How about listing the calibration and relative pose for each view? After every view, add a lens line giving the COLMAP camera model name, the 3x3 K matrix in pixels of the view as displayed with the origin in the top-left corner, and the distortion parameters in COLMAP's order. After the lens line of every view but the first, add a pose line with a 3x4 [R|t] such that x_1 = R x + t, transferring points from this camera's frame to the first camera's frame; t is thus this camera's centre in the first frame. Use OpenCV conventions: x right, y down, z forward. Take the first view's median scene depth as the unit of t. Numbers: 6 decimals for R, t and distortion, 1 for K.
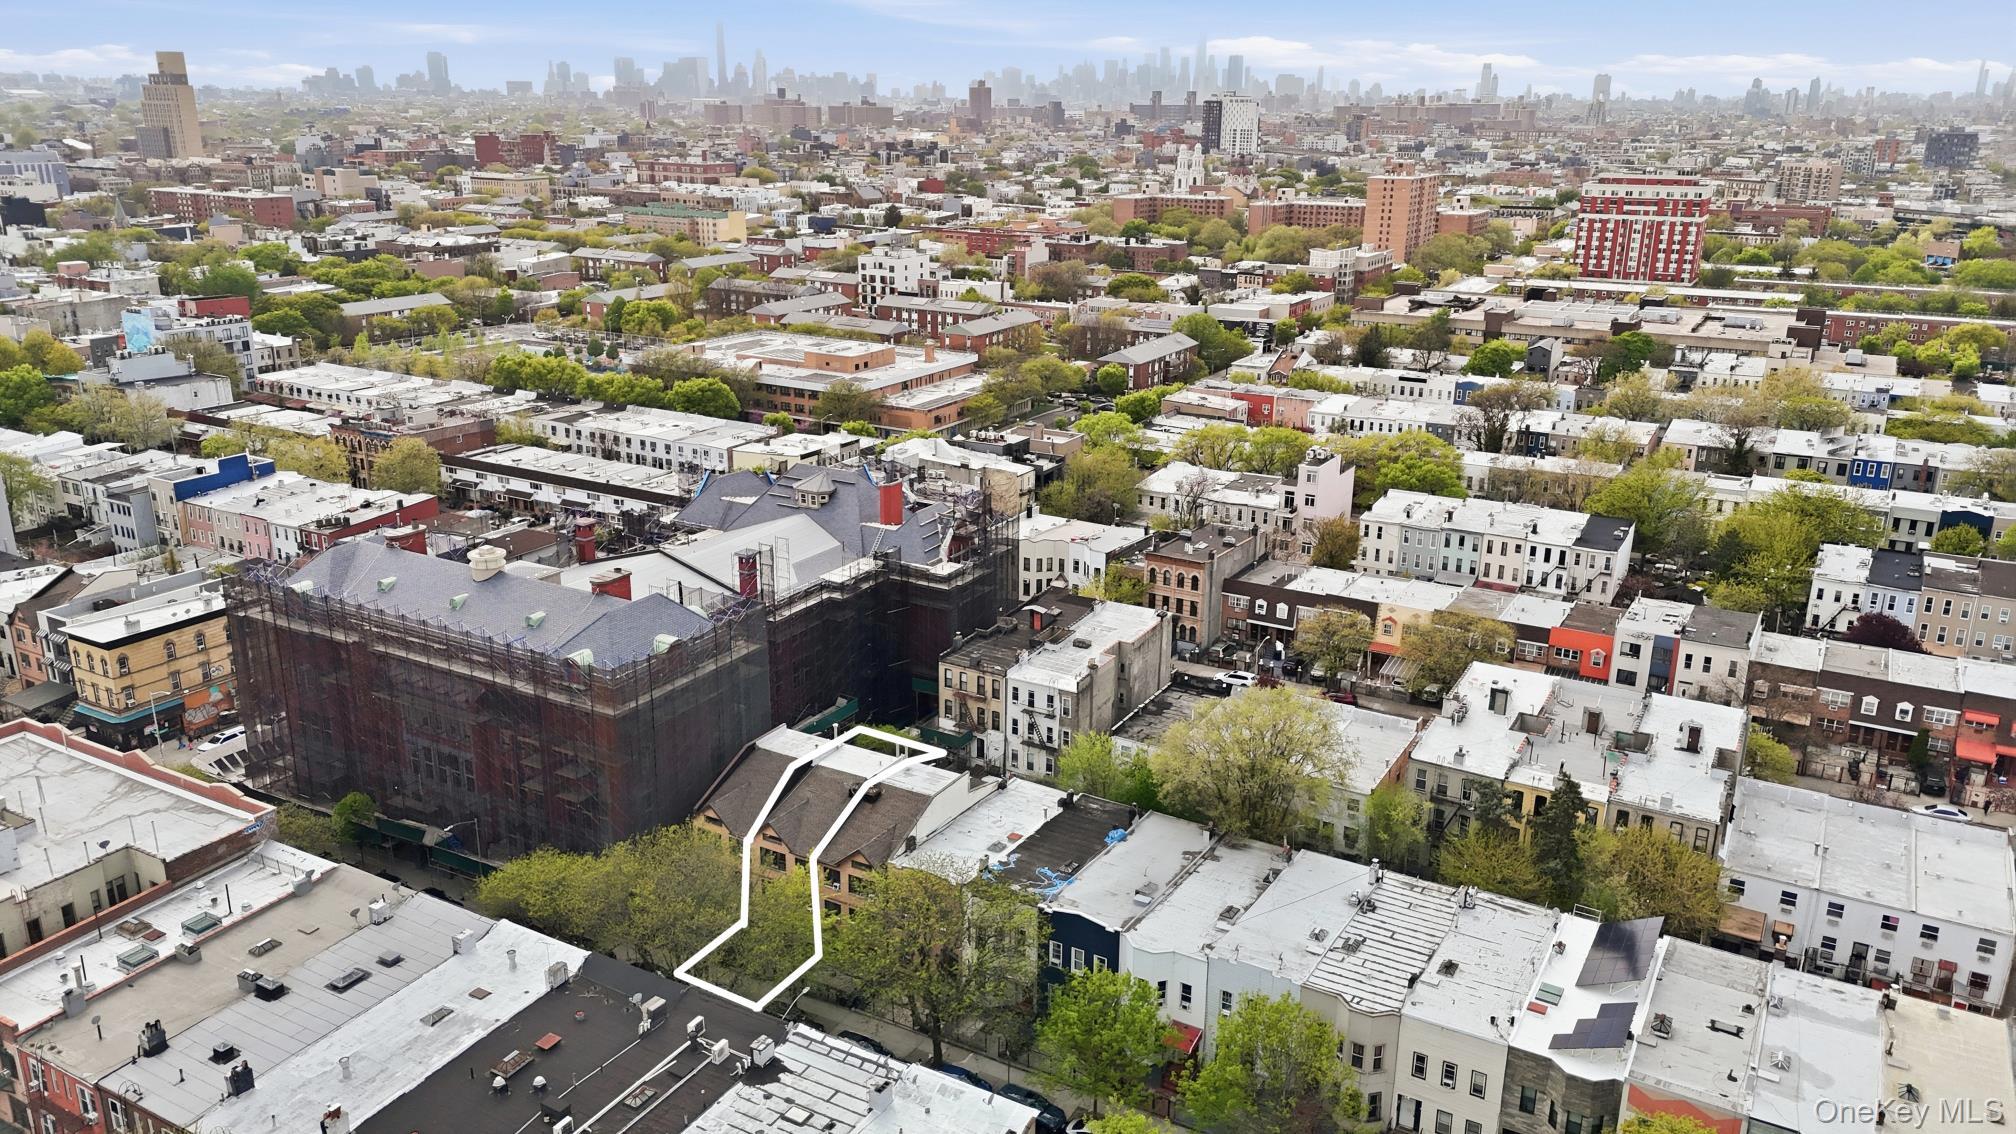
lens RADIAL K [[1457.2, 0, 1008.0], [0, 1457.2, 567.0], [0, 0, 1]] dist [0.097480, -0.104973]
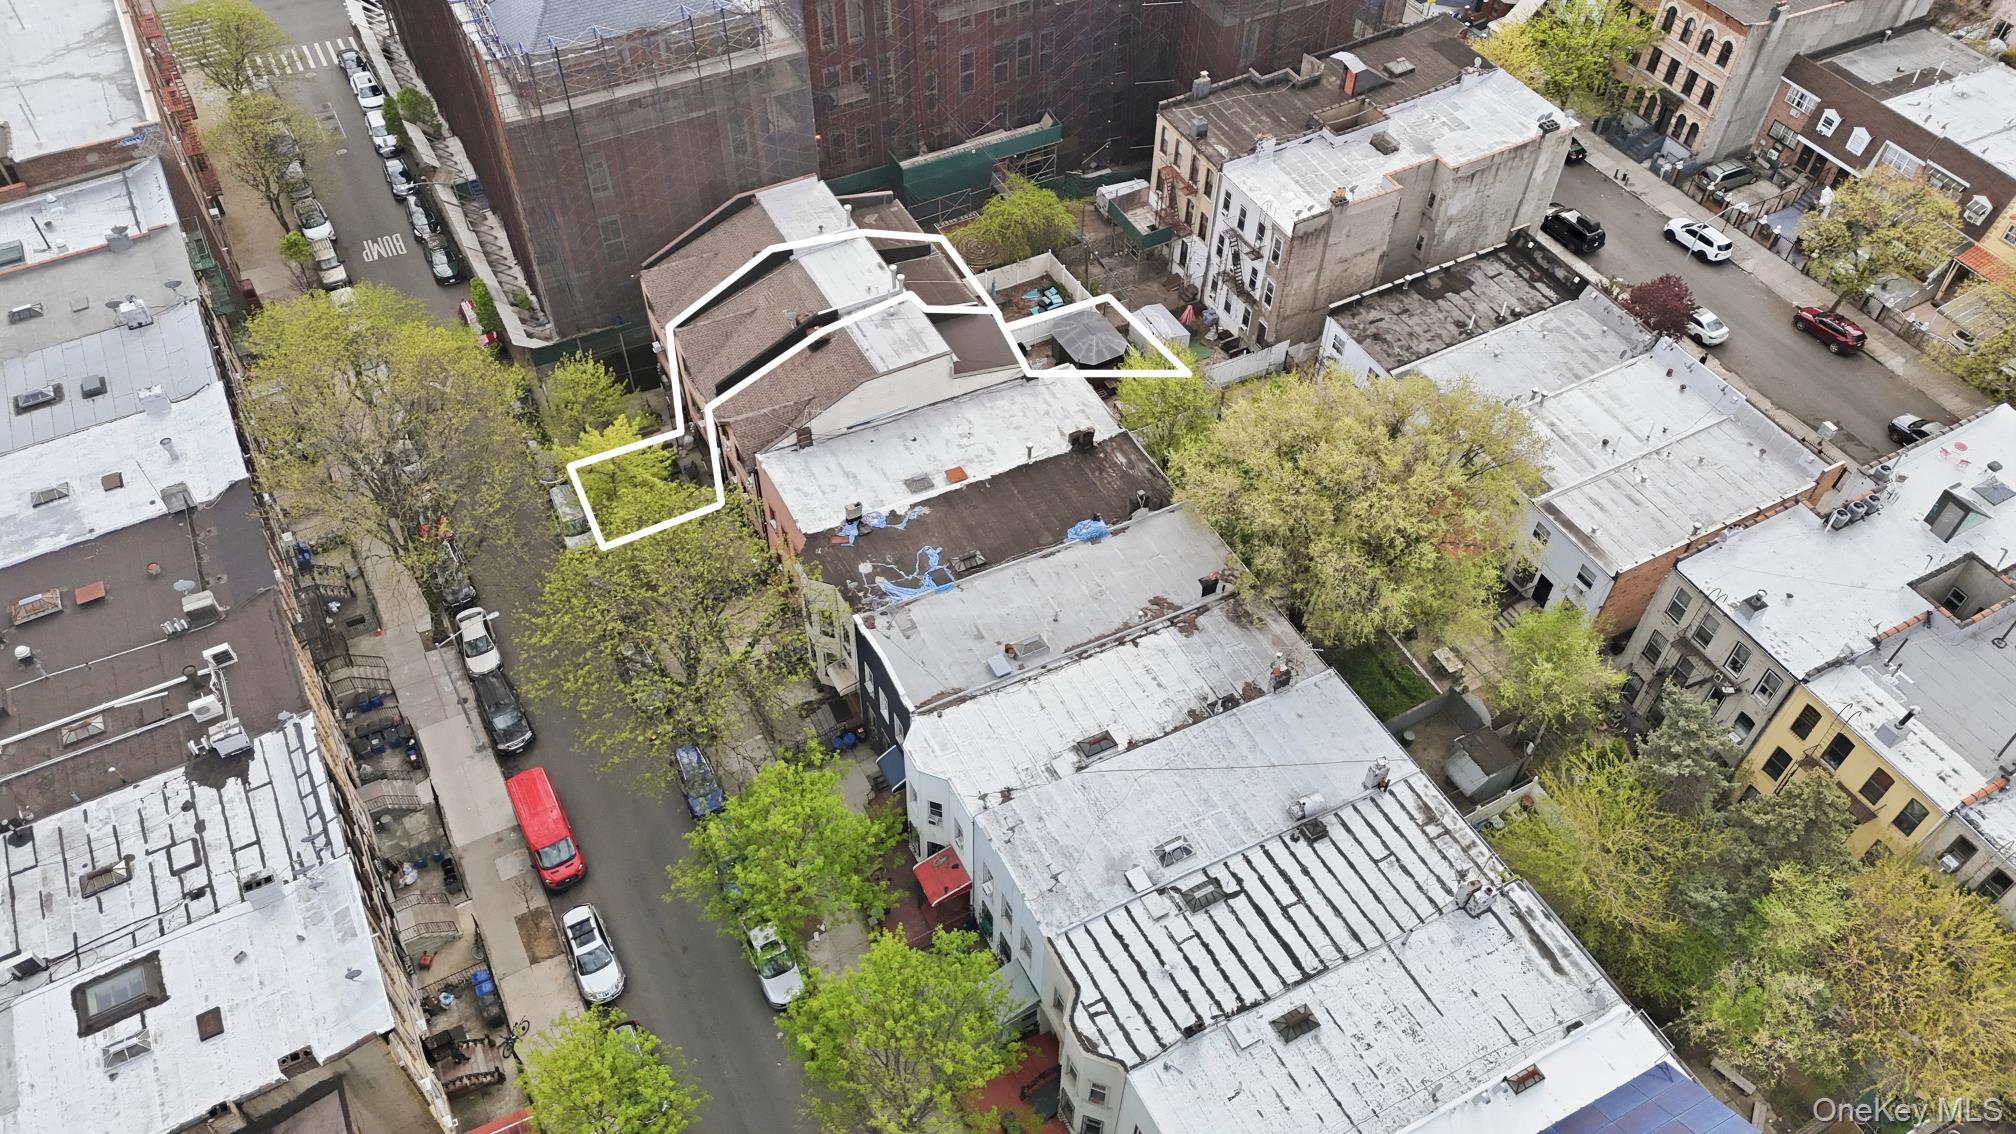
lens RADIAL K [[1457.2, 0, 1008.0], [0, 1457.2, 567.0], [0, 0, 1]] dist [0.097480, -0.104973]
pose [[0.847831, 0.401002, -0.346959, 0.173031], [-0.170093, 0.825395, 0.538322, -0.093599], [0.502247, -0.397391, 0.768003, 0.291471]]
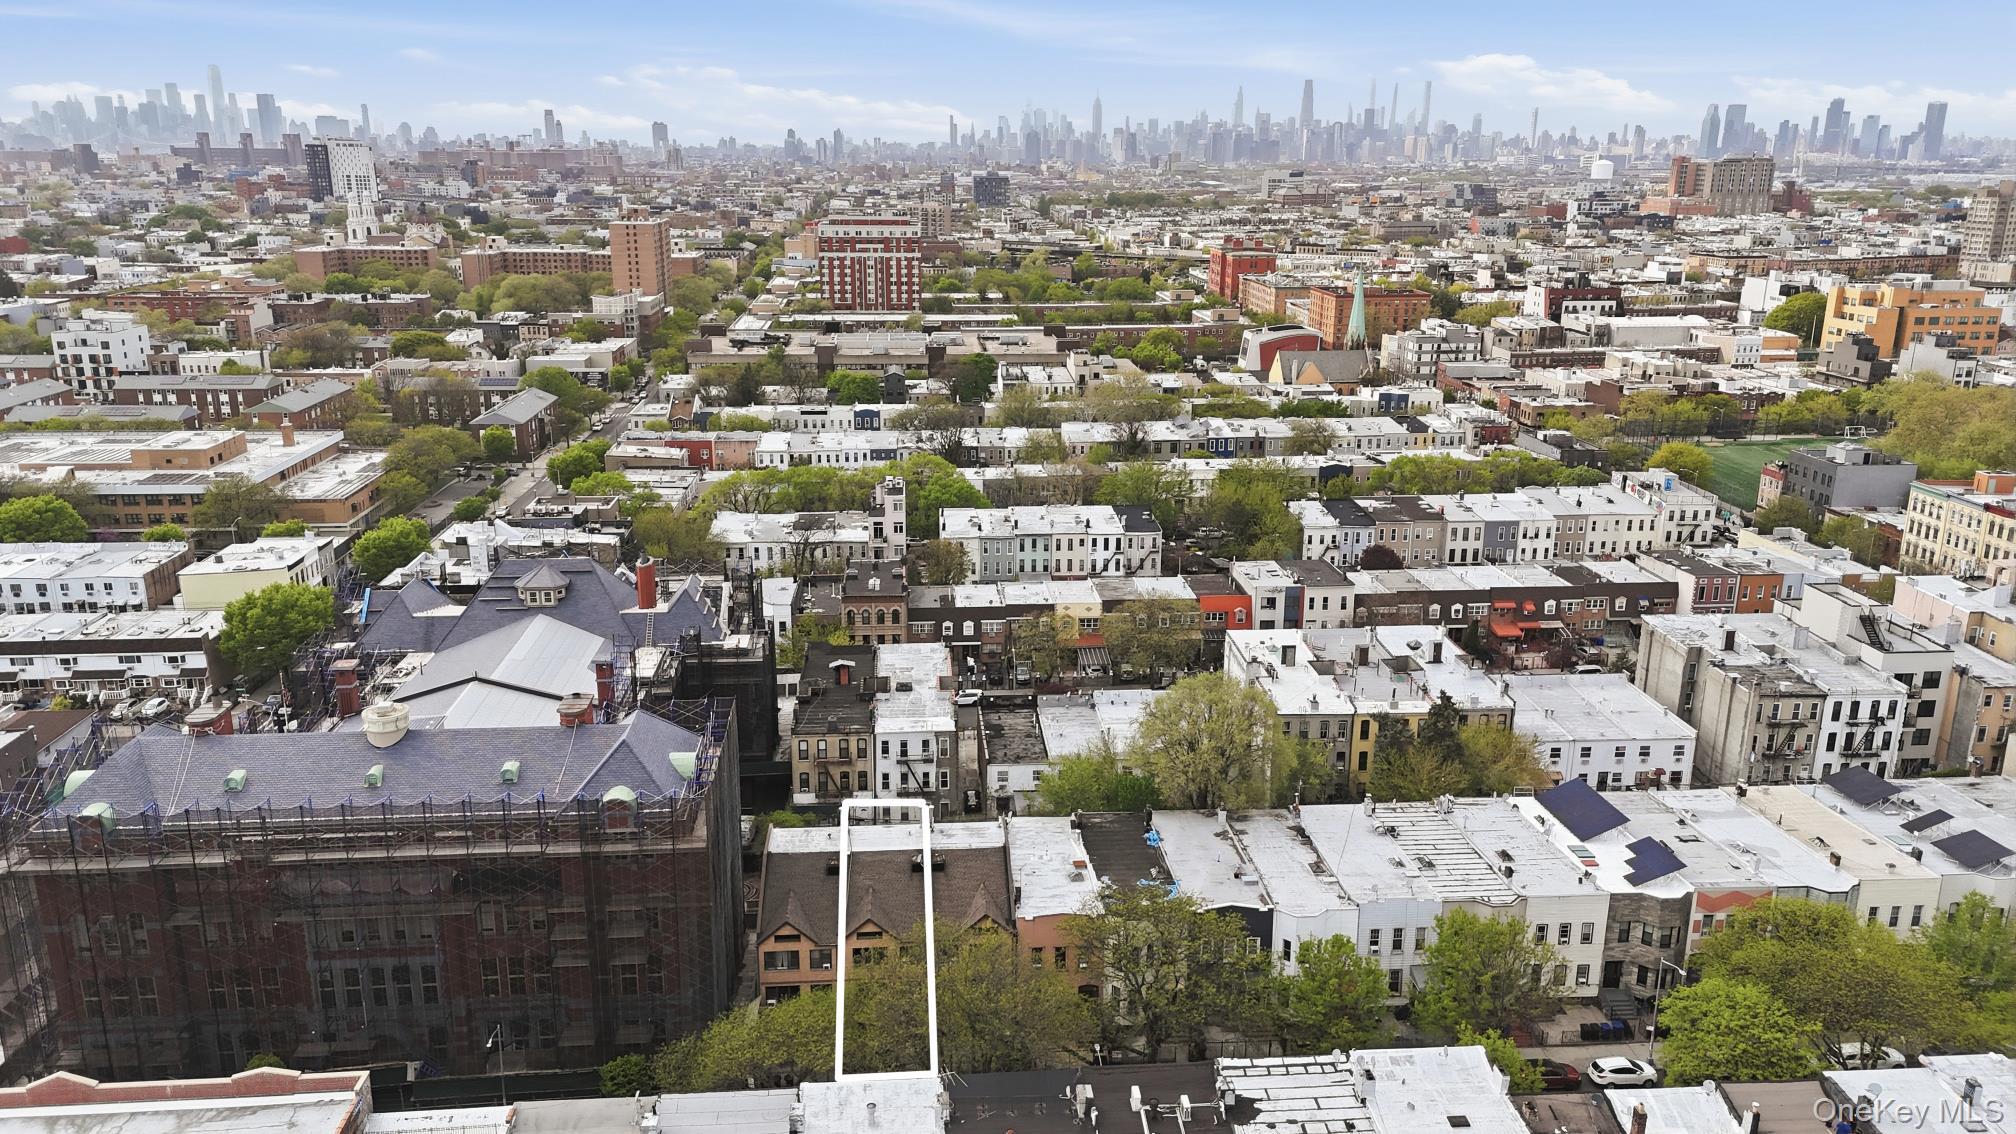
lens RADIAL K [[1457.2, 0, 1008.0], [0, 1457.2, 567.0], [0, 0, 1]] dist [0.097480, -0.104973]
pose [[0.829666, -0.158373, 0.535324, -0.343606], [0.173202, 0.984621, 0.022861, -0.032832], [-0.530712, 0.073752, 0.844337, 0.088722]]
